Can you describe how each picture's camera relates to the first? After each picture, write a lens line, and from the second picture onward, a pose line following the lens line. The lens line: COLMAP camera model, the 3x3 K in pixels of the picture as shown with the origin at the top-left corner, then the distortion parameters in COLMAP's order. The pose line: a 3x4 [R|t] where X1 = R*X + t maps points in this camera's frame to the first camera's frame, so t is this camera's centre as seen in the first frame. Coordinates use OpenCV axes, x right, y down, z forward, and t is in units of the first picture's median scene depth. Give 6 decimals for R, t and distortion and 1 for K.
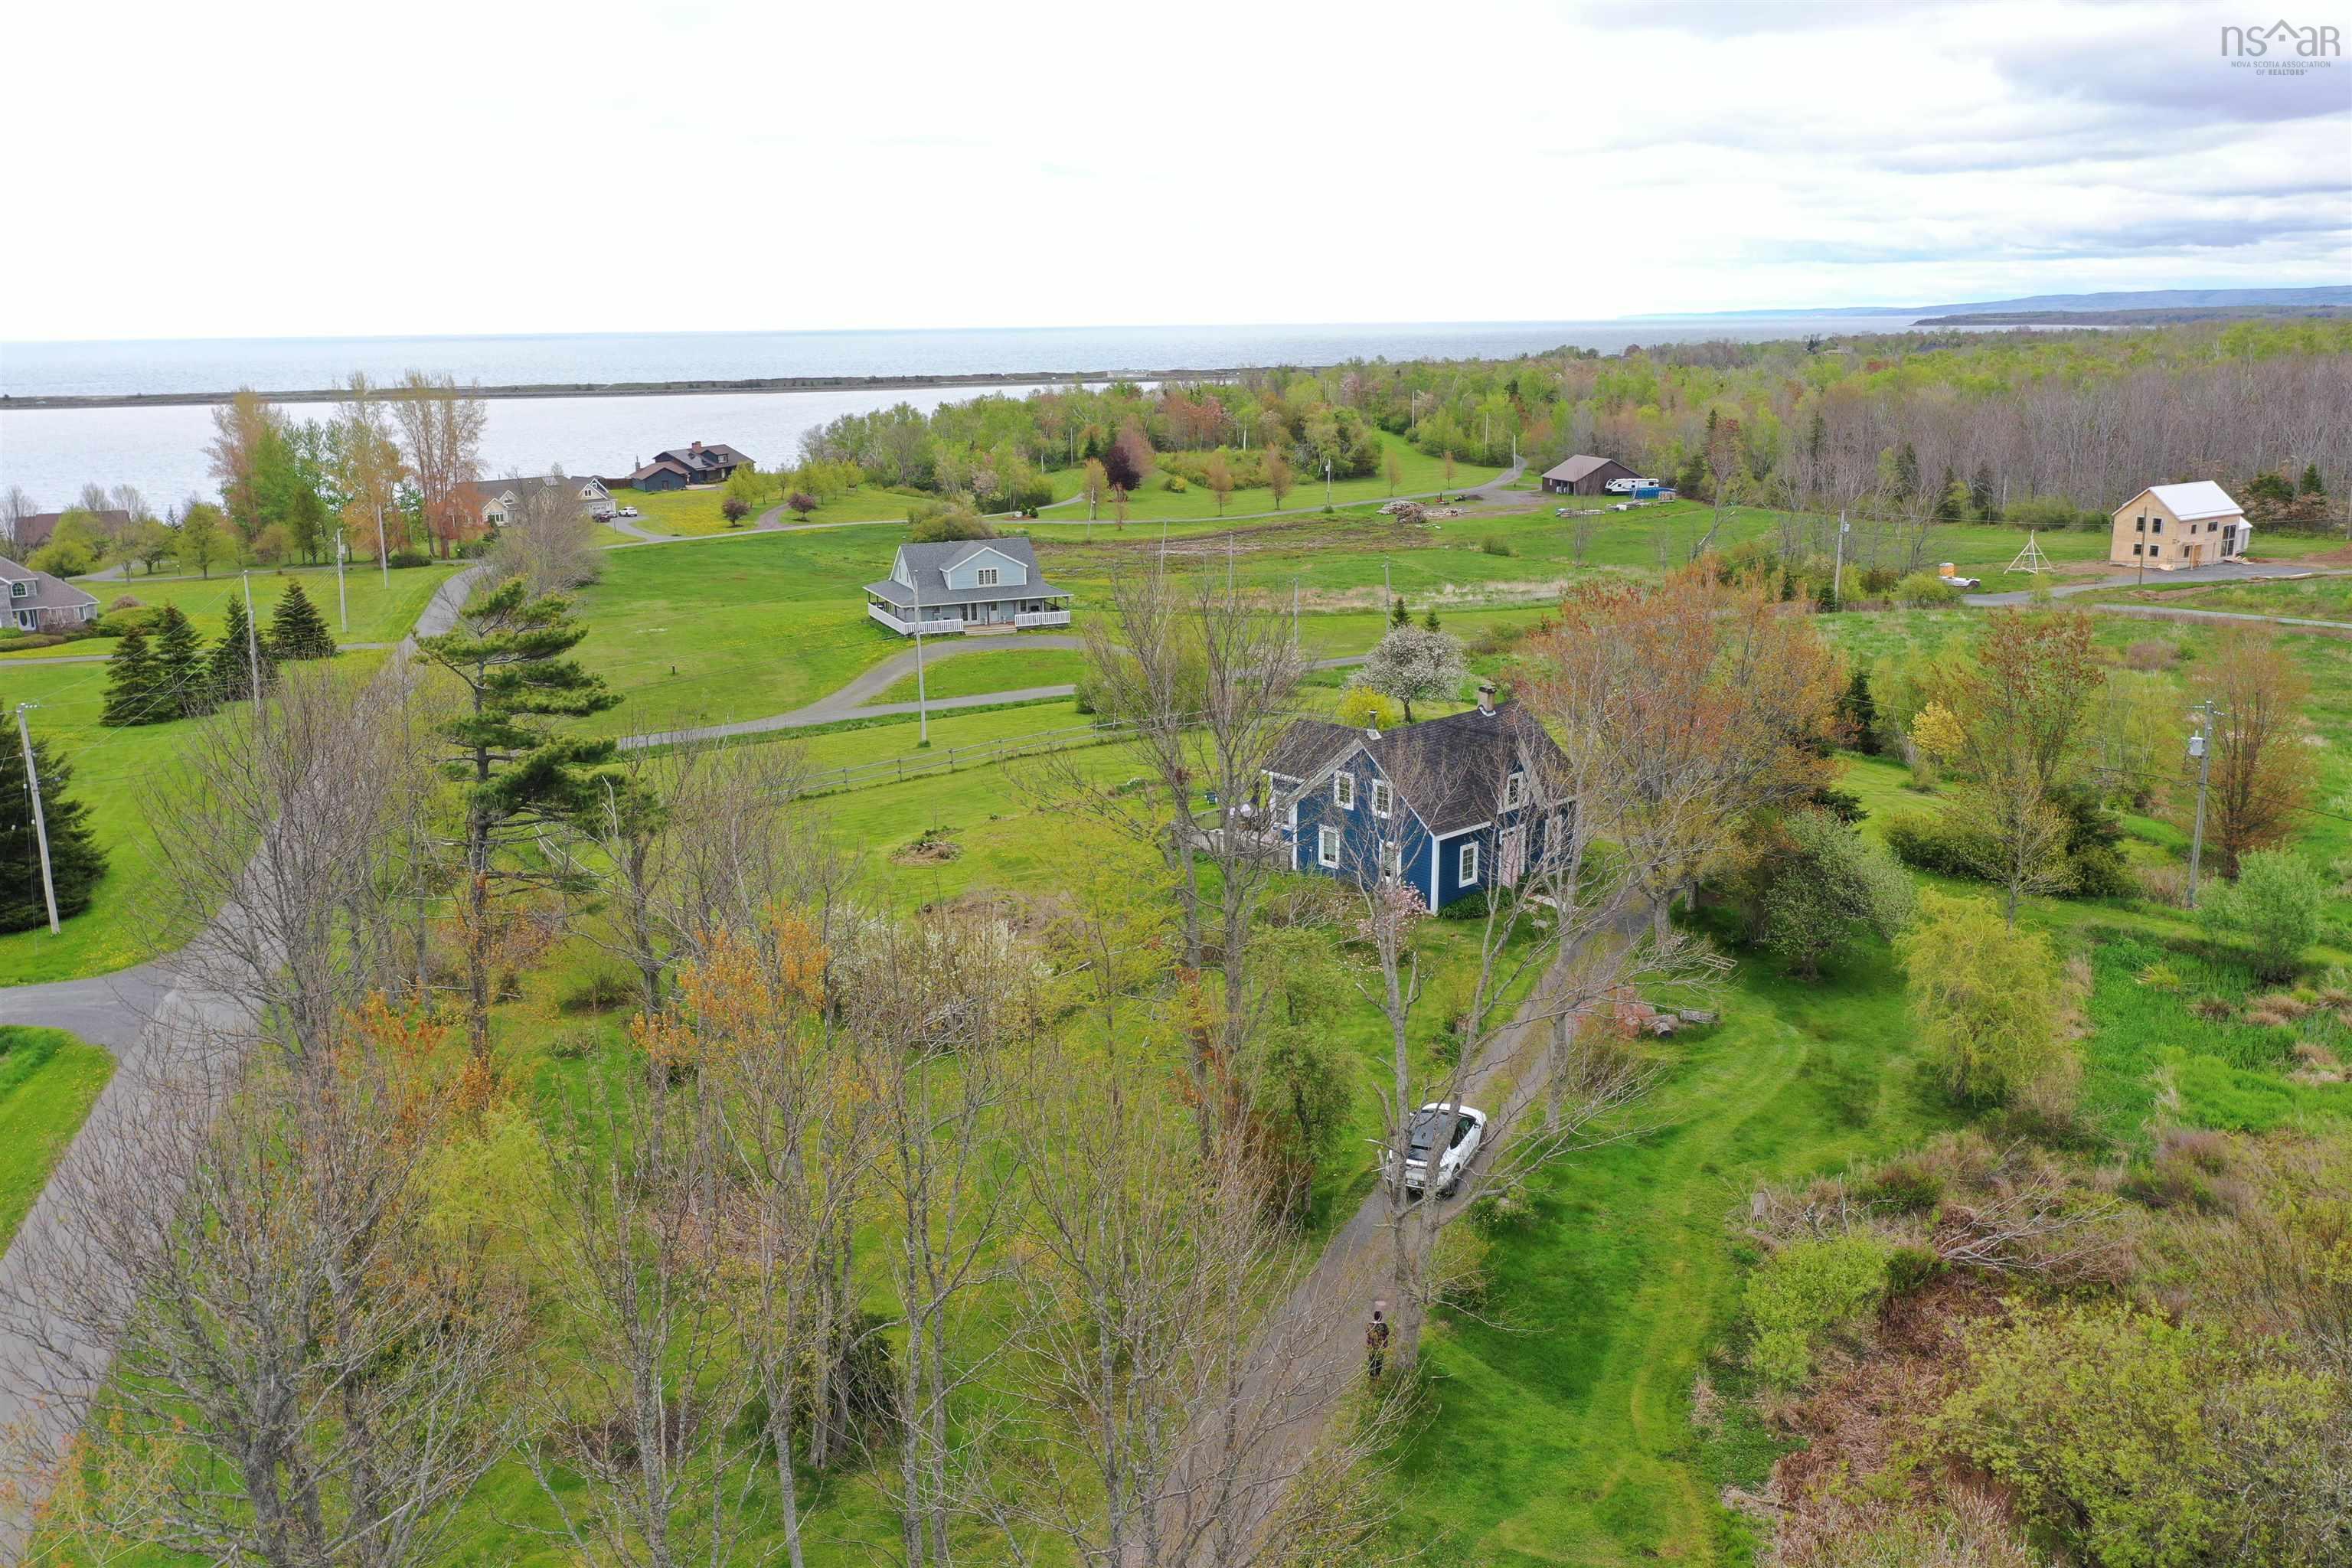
lens RADIAL K [[1854.1, 0, 1180.8], [0, 1854.1, 779.6], [0, 0, 1]] dist [-0.001438, 0.001461]
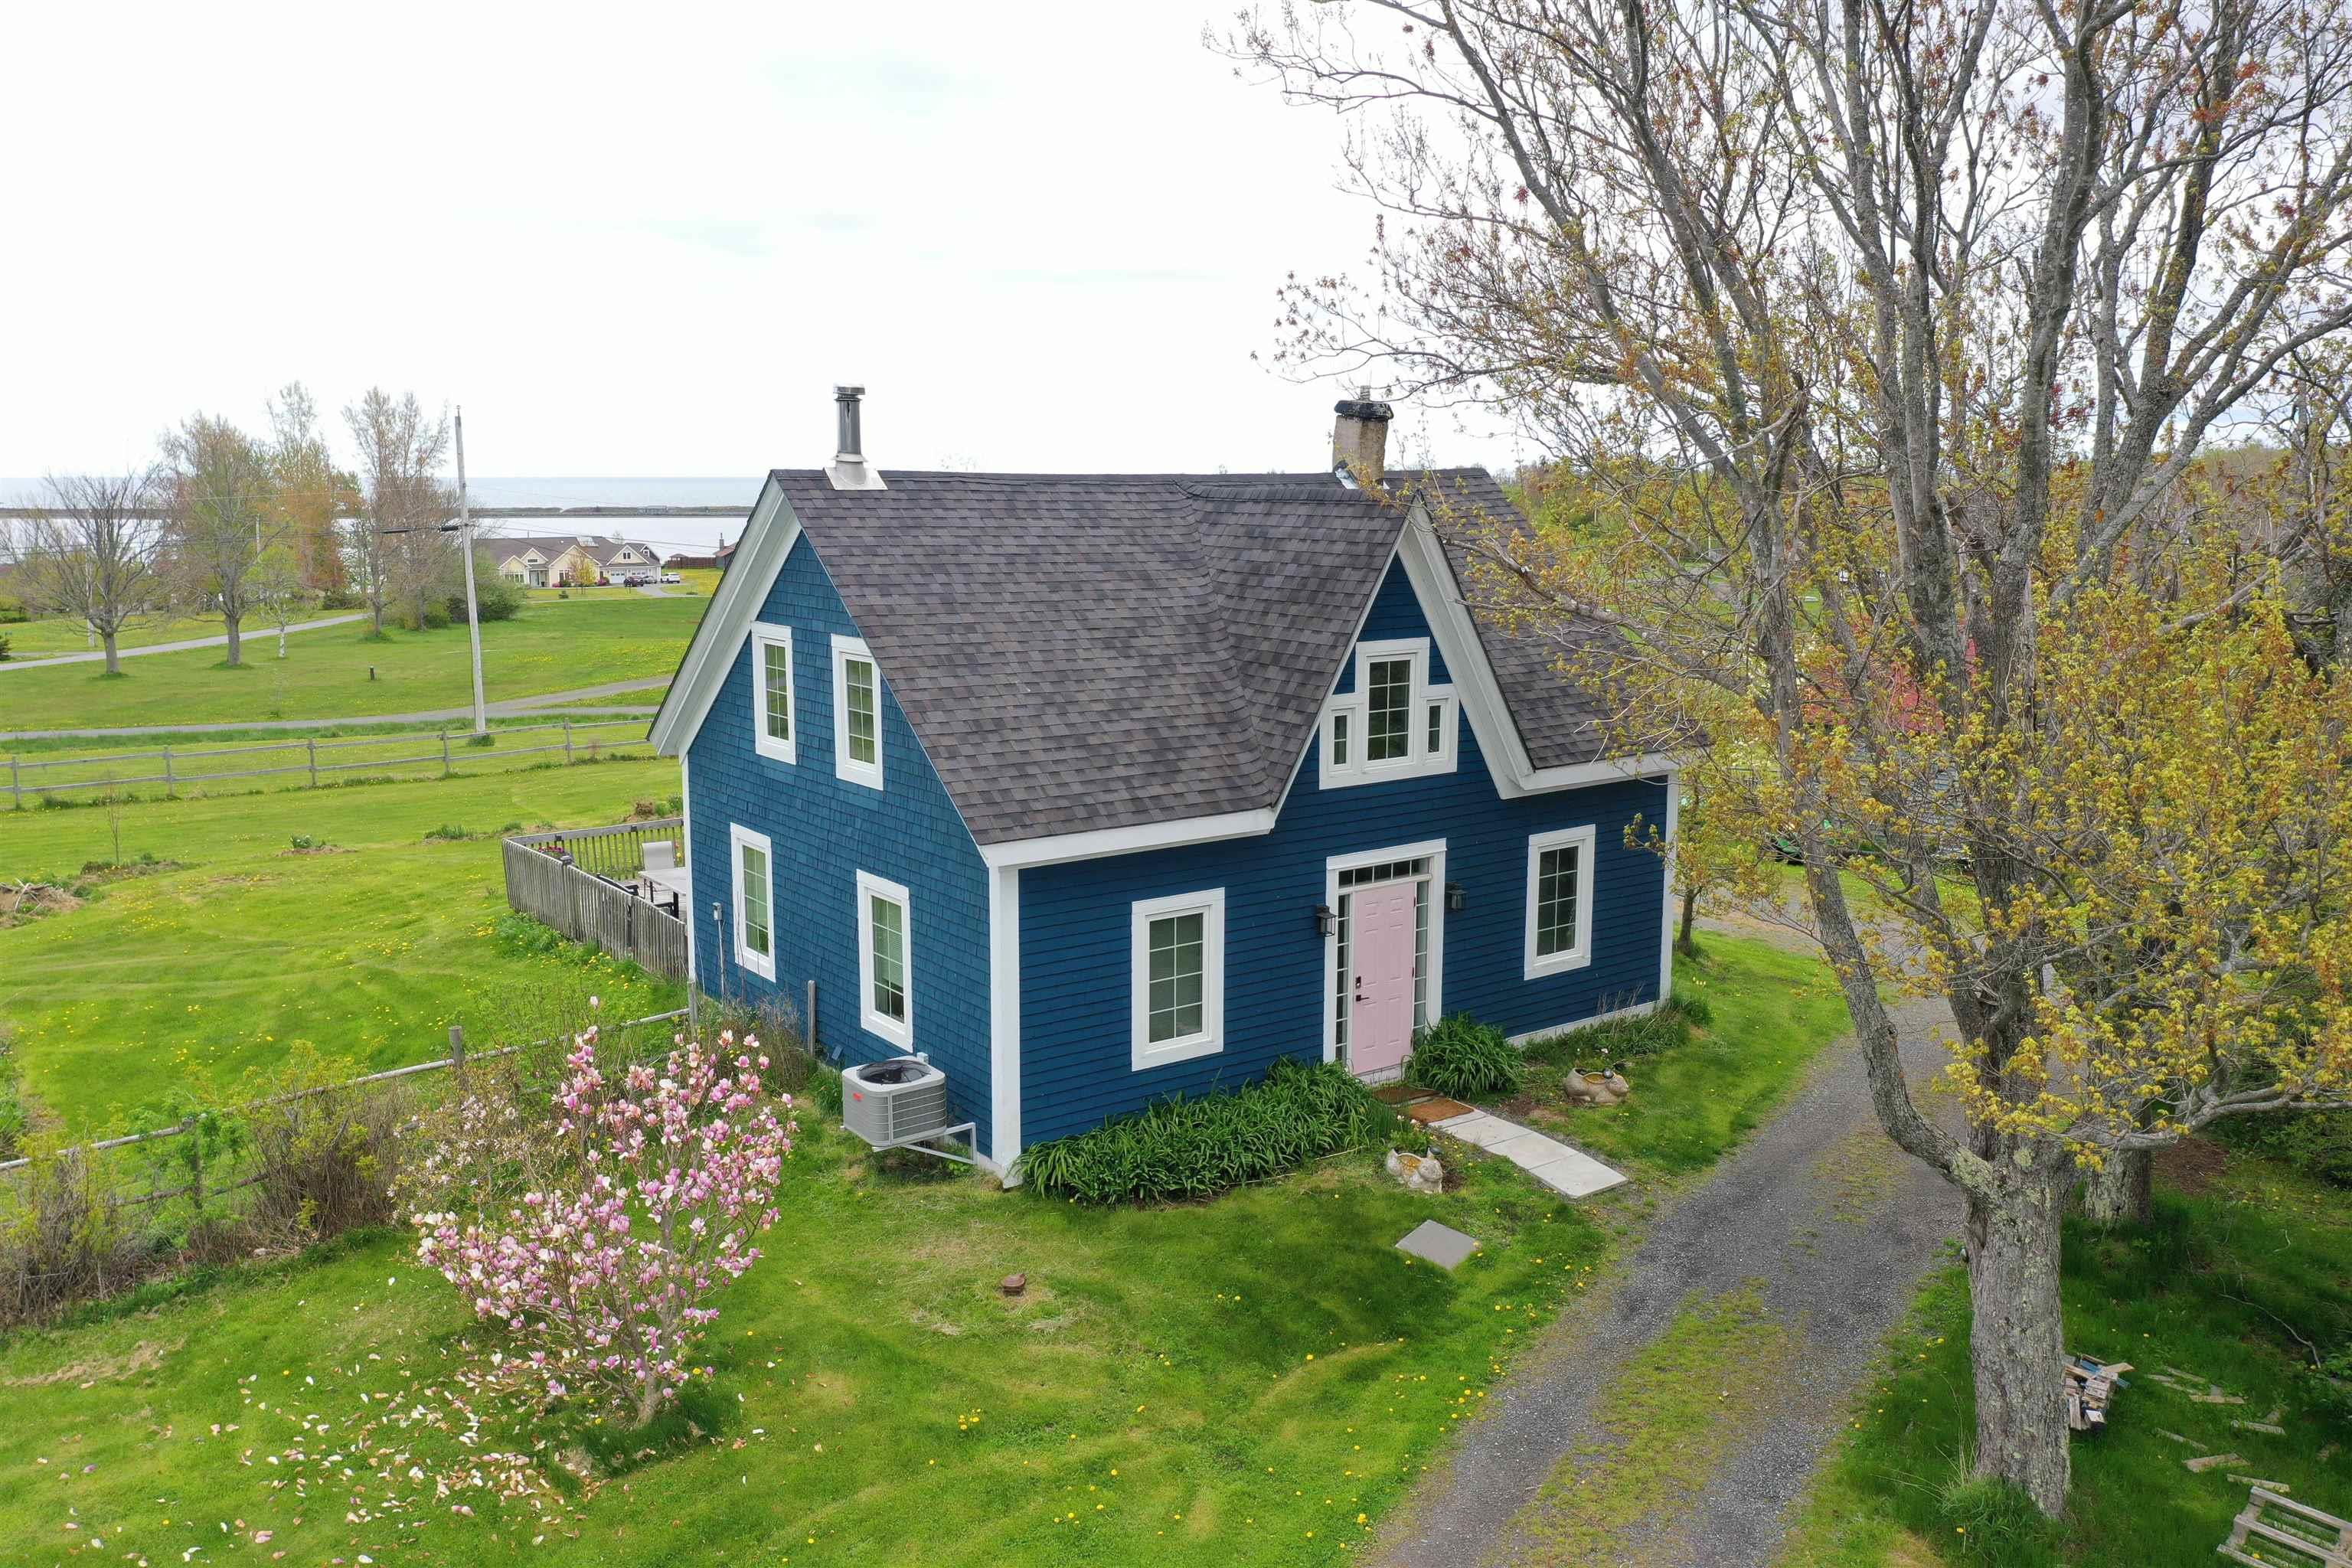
lens RADIAL K [[1854.1, 0, 1180.8], [0, 1854.1, 779.6], [0, 0, 1]] dist [-0.001438, 0.001461]
pose [[0.993864, 0.030120, -0.106431, 0.178859], [-0.038319, 0.996383, -0.075846, 0.037324], [0.103761, 0.079459, 0.991423, 0.737656]]
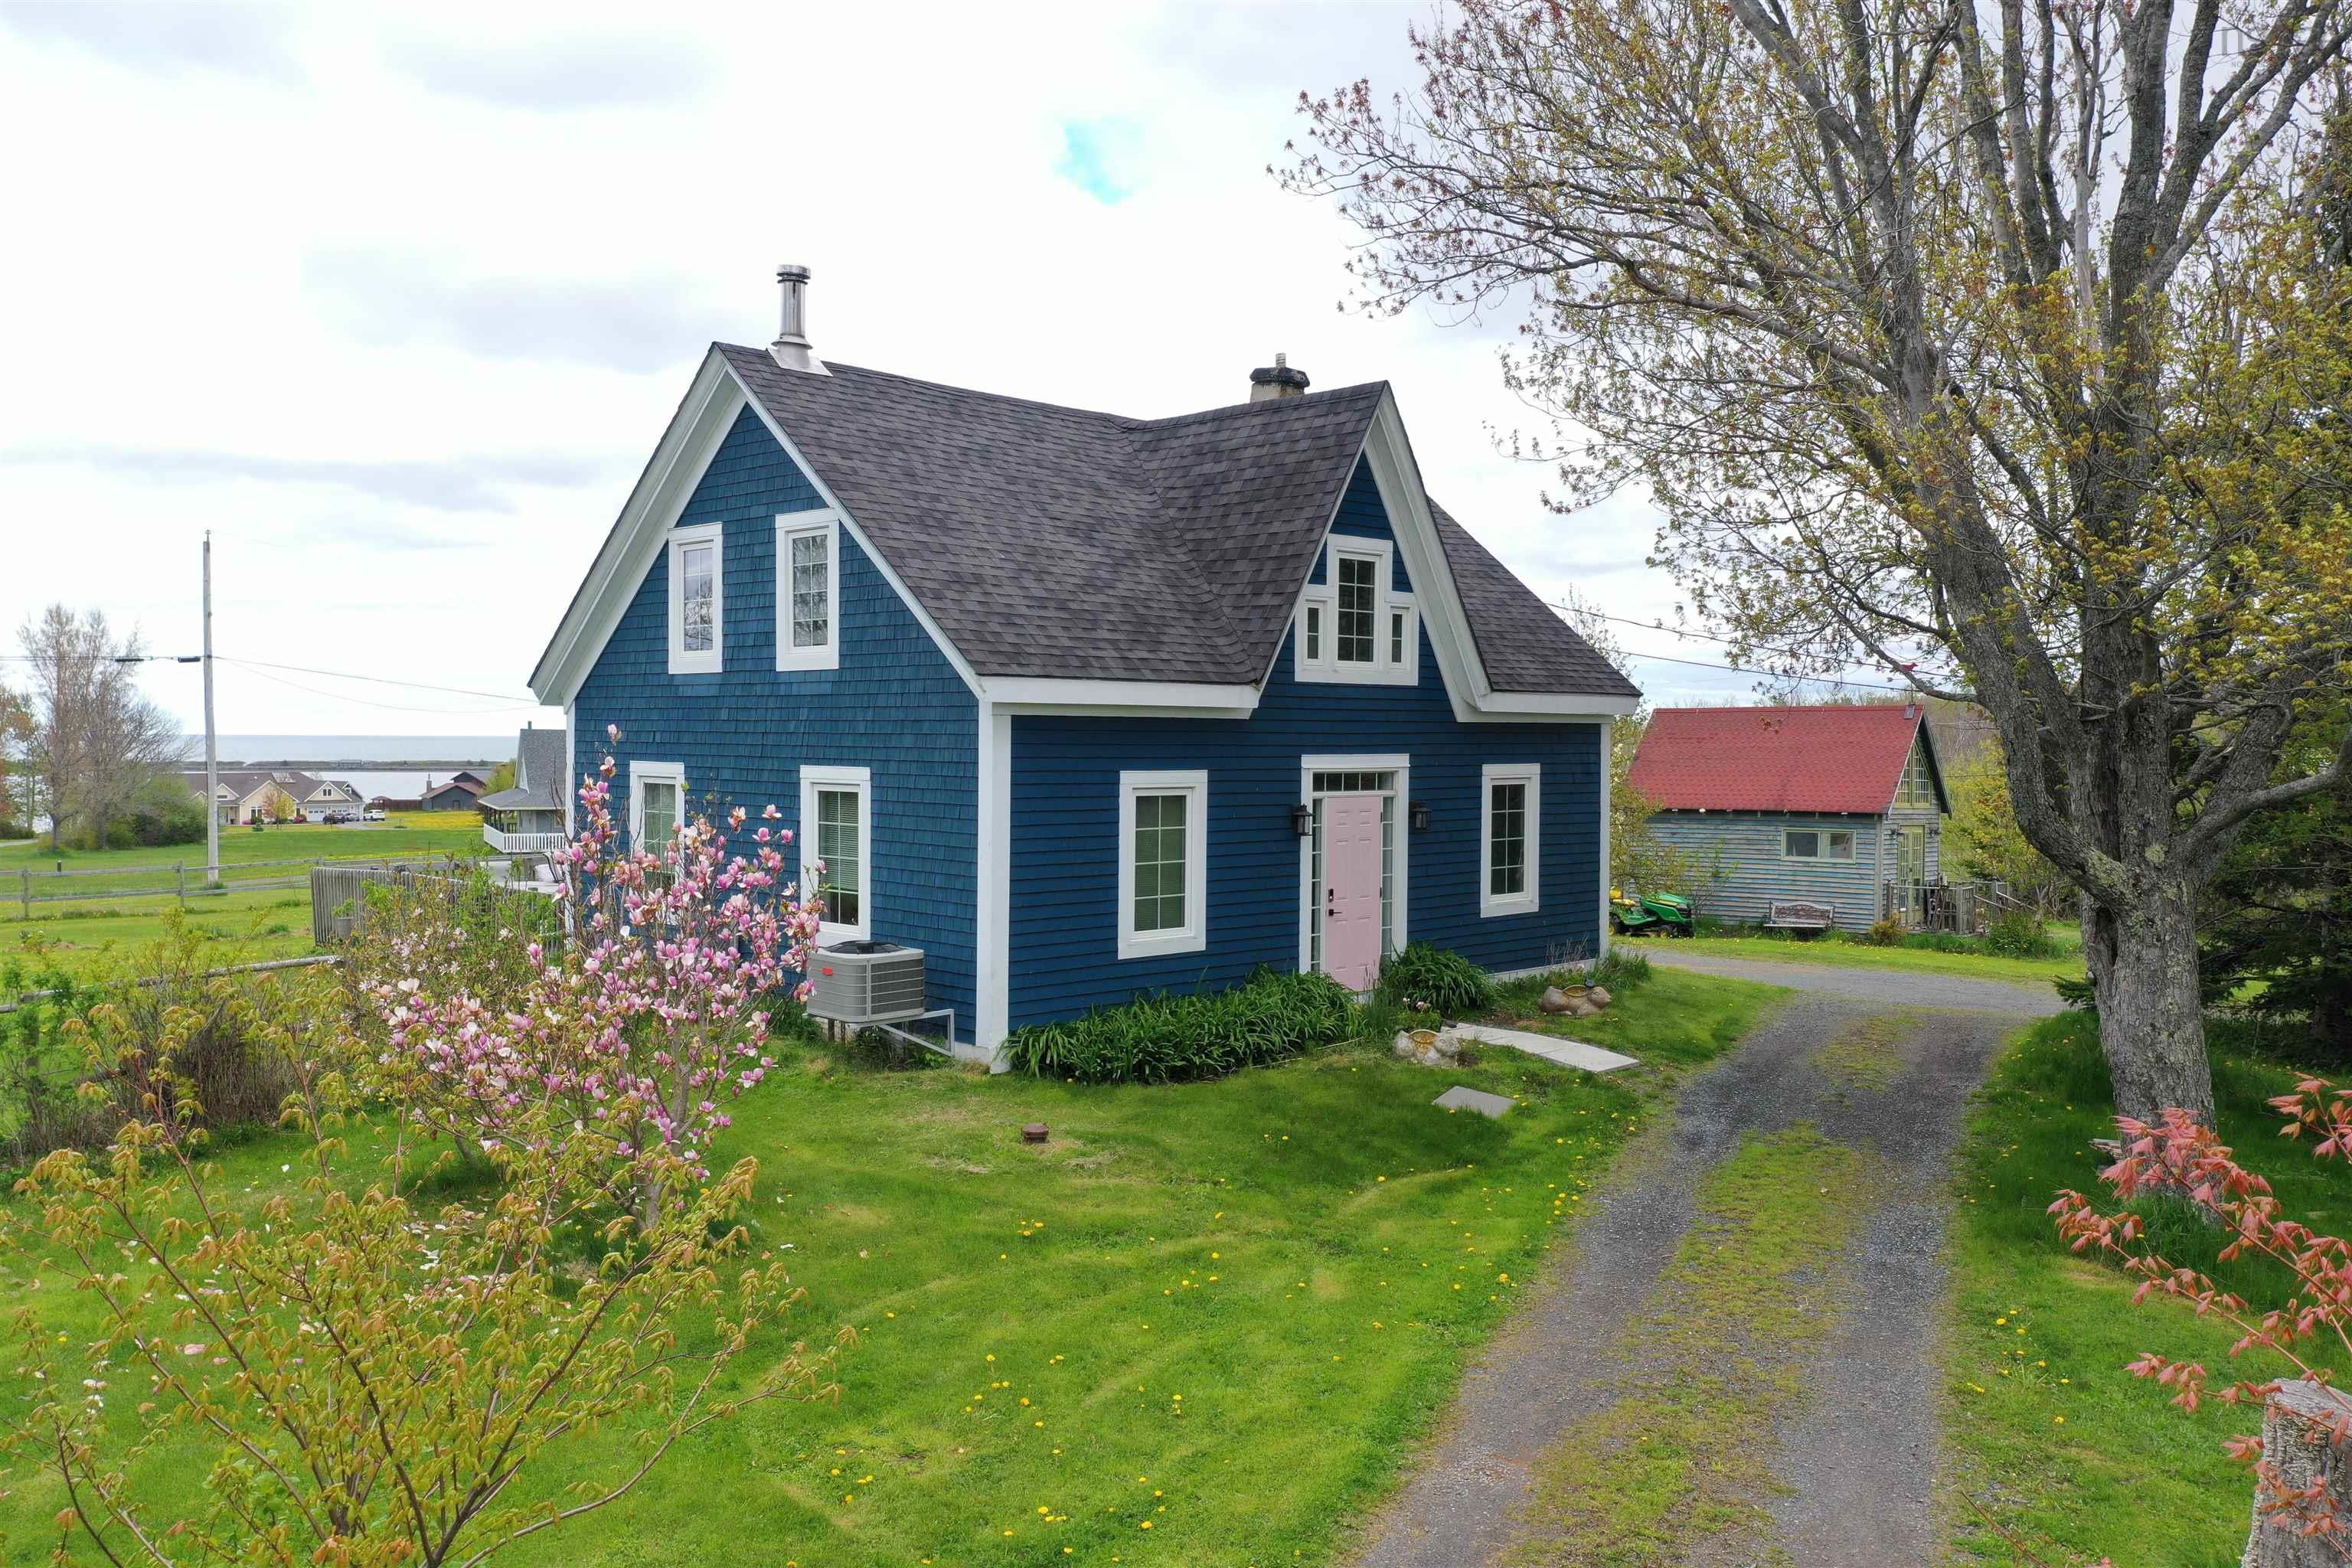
lens RADIAL K [[1854.1, 0, 1180.8], [0, 1854.1, 779.6], [0, 0, 1]] dist [-0.001438, 0.001461]
pose [[0.999091, 0.016544, 0.039278, 0.145844], [-0.007670, 0.976330, -0.216150, 0.084922], [-0.041924, 0.215653, 0.975570, 0.757413]]
